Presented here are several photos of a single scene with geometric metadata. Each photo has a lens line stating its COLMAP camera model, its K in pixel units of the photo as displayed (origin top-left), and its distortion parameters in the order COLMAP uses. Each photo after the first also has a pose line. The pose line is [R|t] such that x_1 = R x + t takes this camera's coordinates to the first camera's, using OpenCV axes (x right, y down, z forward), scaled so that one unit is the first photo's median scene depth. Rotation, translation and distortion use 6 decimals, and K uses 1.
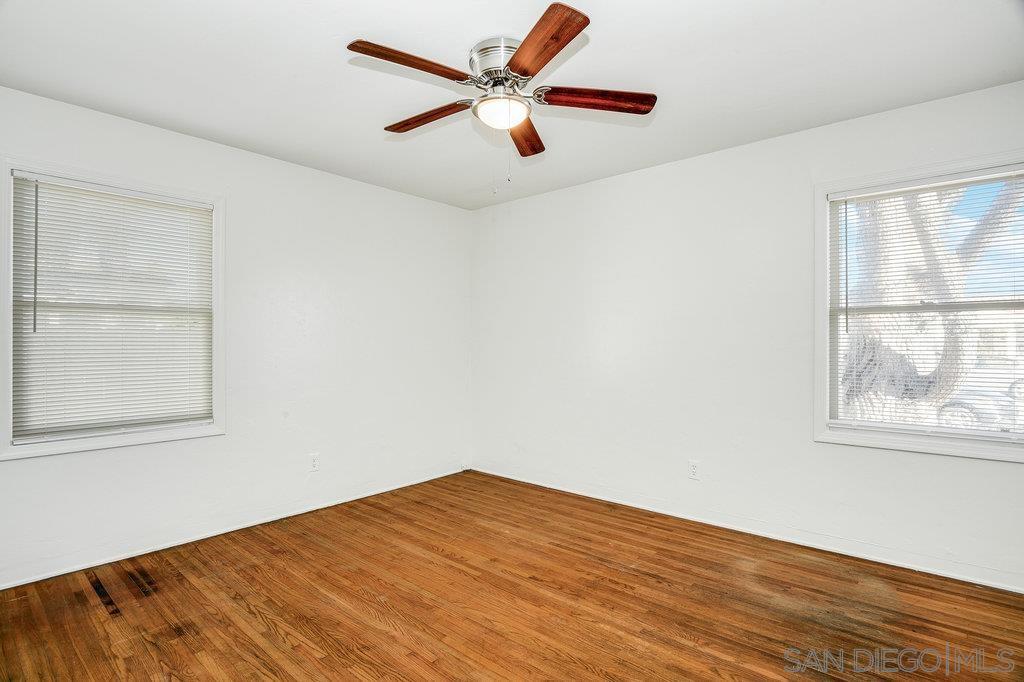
lens RADIAL K [[521.3, 0, 512.0], [0, 521.3, 341.0], [0, 0, 1]] dist [-0.017903, 0.000490]
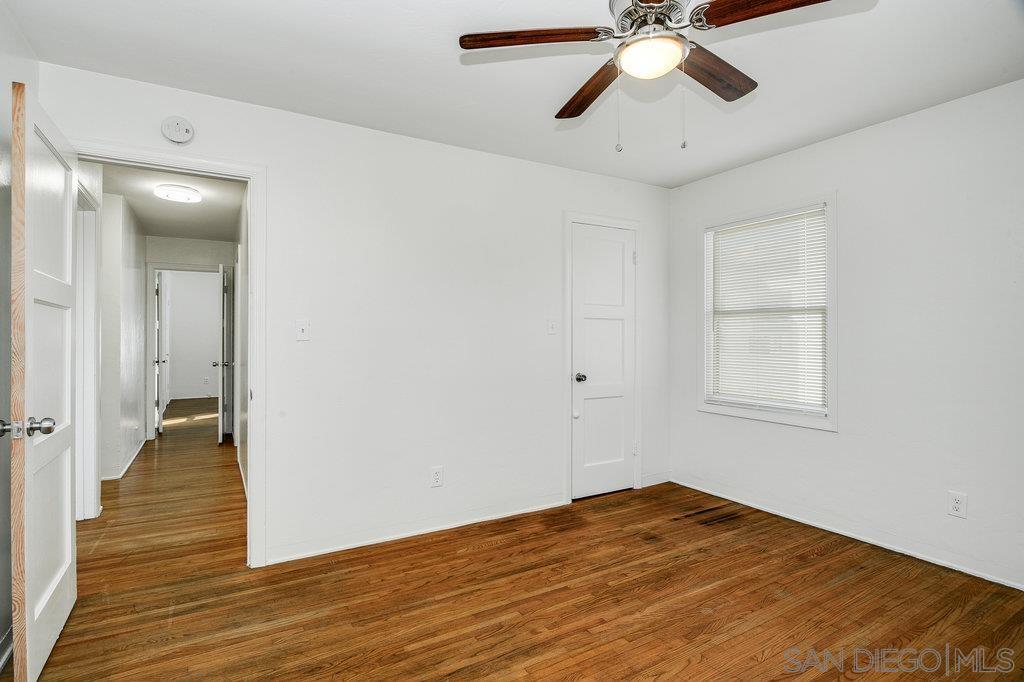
lens RADIAL K [[521.3, 0, 512.0], [0, 521.3, 341.0], [0, 0, 1]] dist [-0.017903, 0.000490]
pose [[-0.324885, 0.007427, -0.945724, 0.717394], [-0.001012, 0.999966, 0.008201, -0.000945], [0.945753, 0.003622, -0.324866, 0.926745]]
